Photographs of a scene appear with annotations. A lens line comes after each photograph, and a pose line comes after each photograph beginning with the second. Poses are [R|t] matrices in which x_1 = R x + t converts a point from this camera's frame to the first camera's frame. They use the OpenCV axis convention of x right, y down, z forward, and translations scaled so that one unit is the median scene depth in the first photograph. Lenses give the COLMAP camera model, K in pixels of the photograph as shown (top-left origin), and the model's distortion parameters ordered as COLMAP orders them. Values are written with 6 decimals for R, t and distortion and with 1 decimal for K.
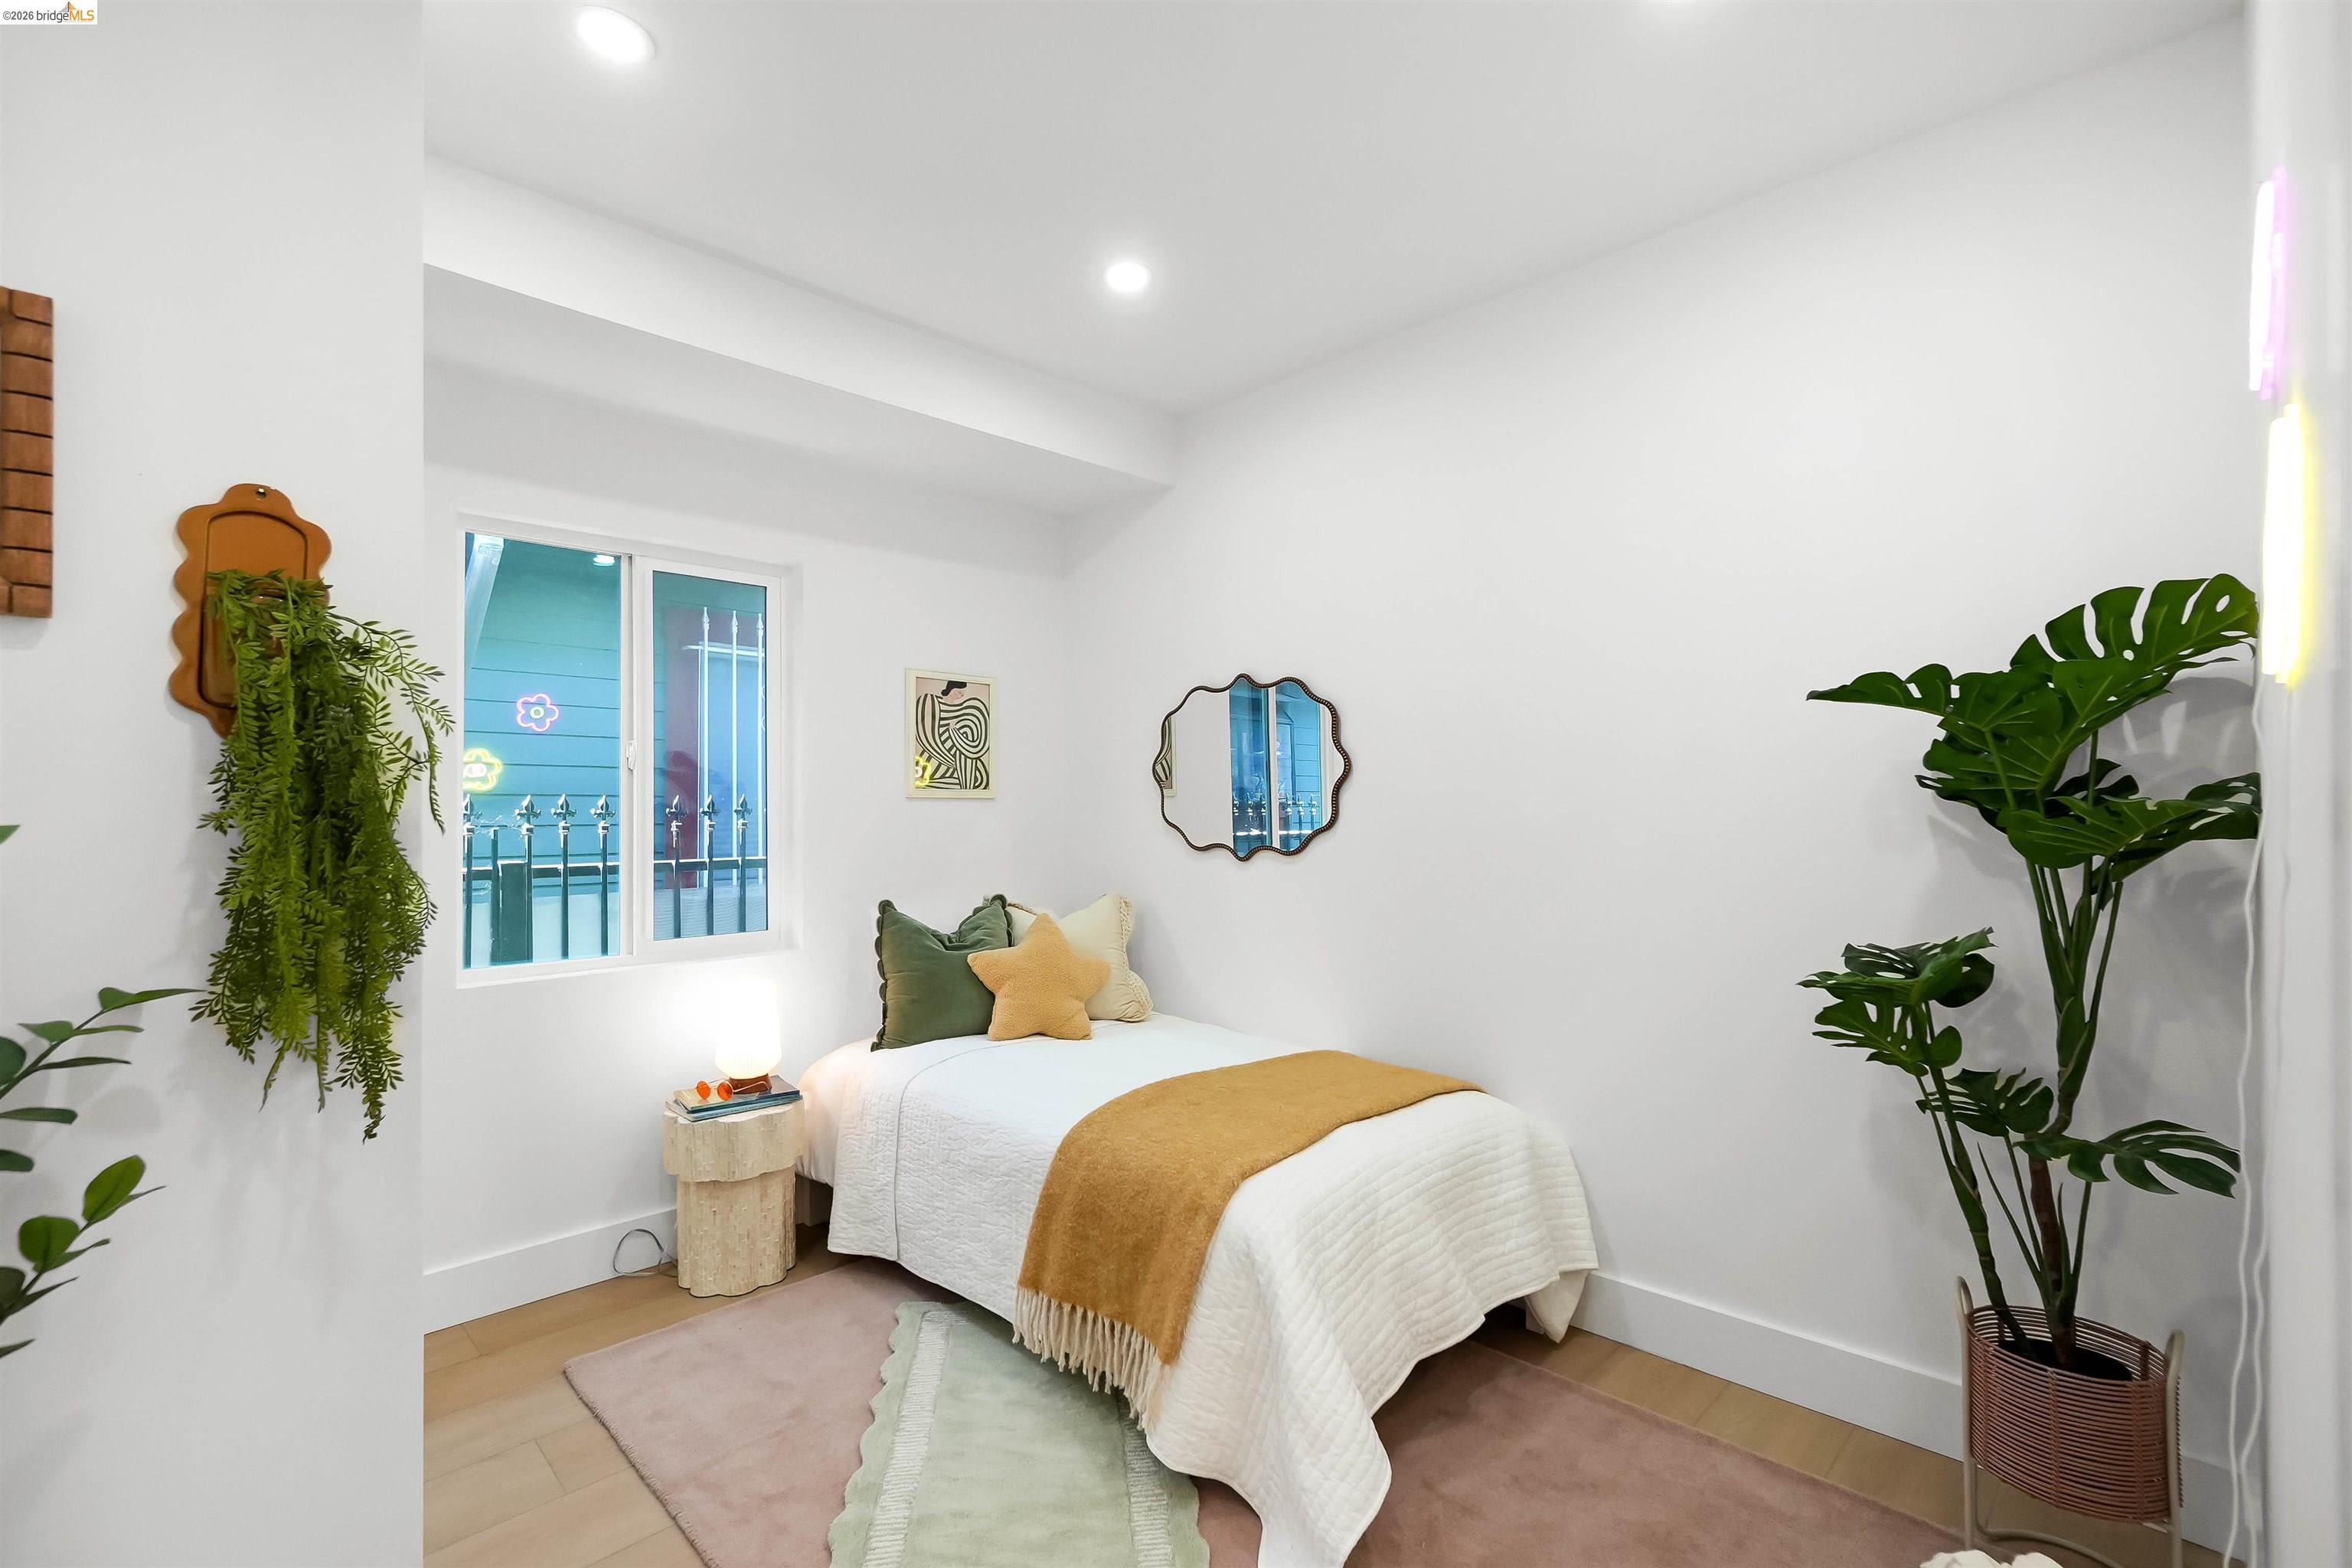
lens RADIAL K [[1032.9, 0, 1193.5], [0, 1032.9, 786.3], [0, 0, 1]] dist [-0.009469, 0.002519]
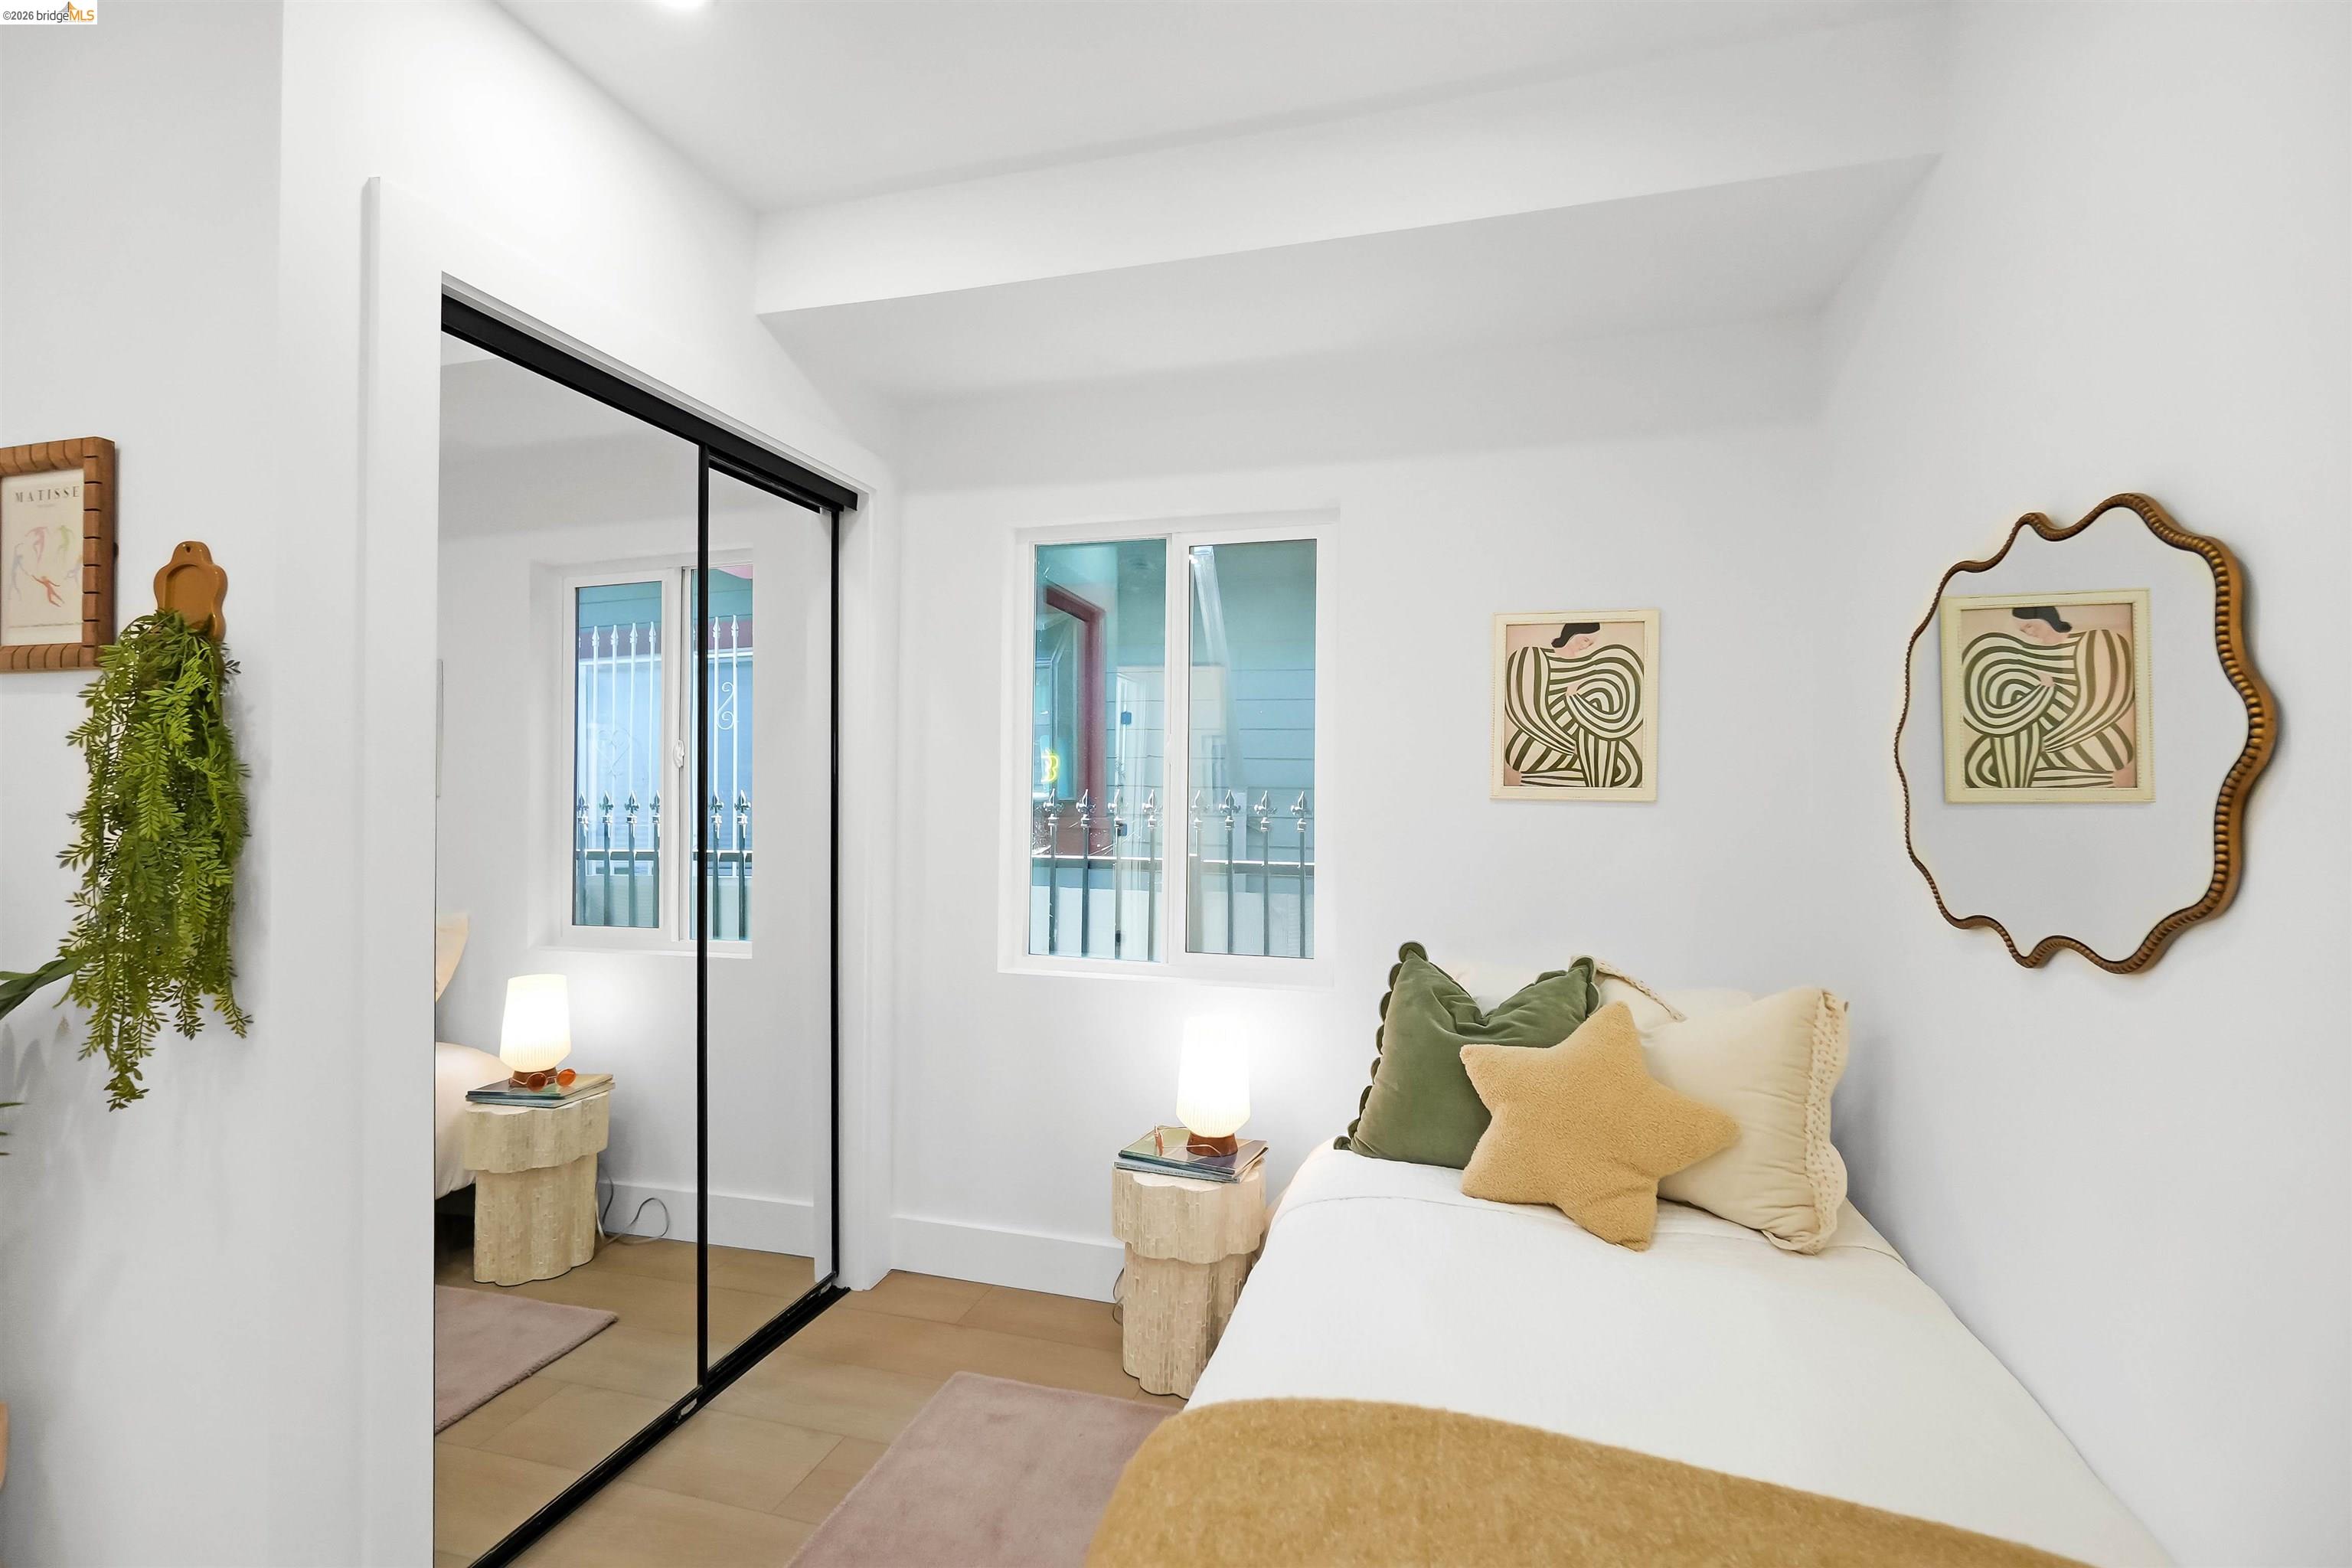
lens RADIAL K [[1032.9, 0, 1167.5], [0, 1032.9, 788.7], [0, 0, 1]] dist [-0.009469, 0.002519]
pose [[0.483619, 0.006322, -0.875256, 0.225251], [0.005093, 0.999937, 0.010037, -0.004221], [0.875264, -0.009312, 0.483557, 0.462525]]
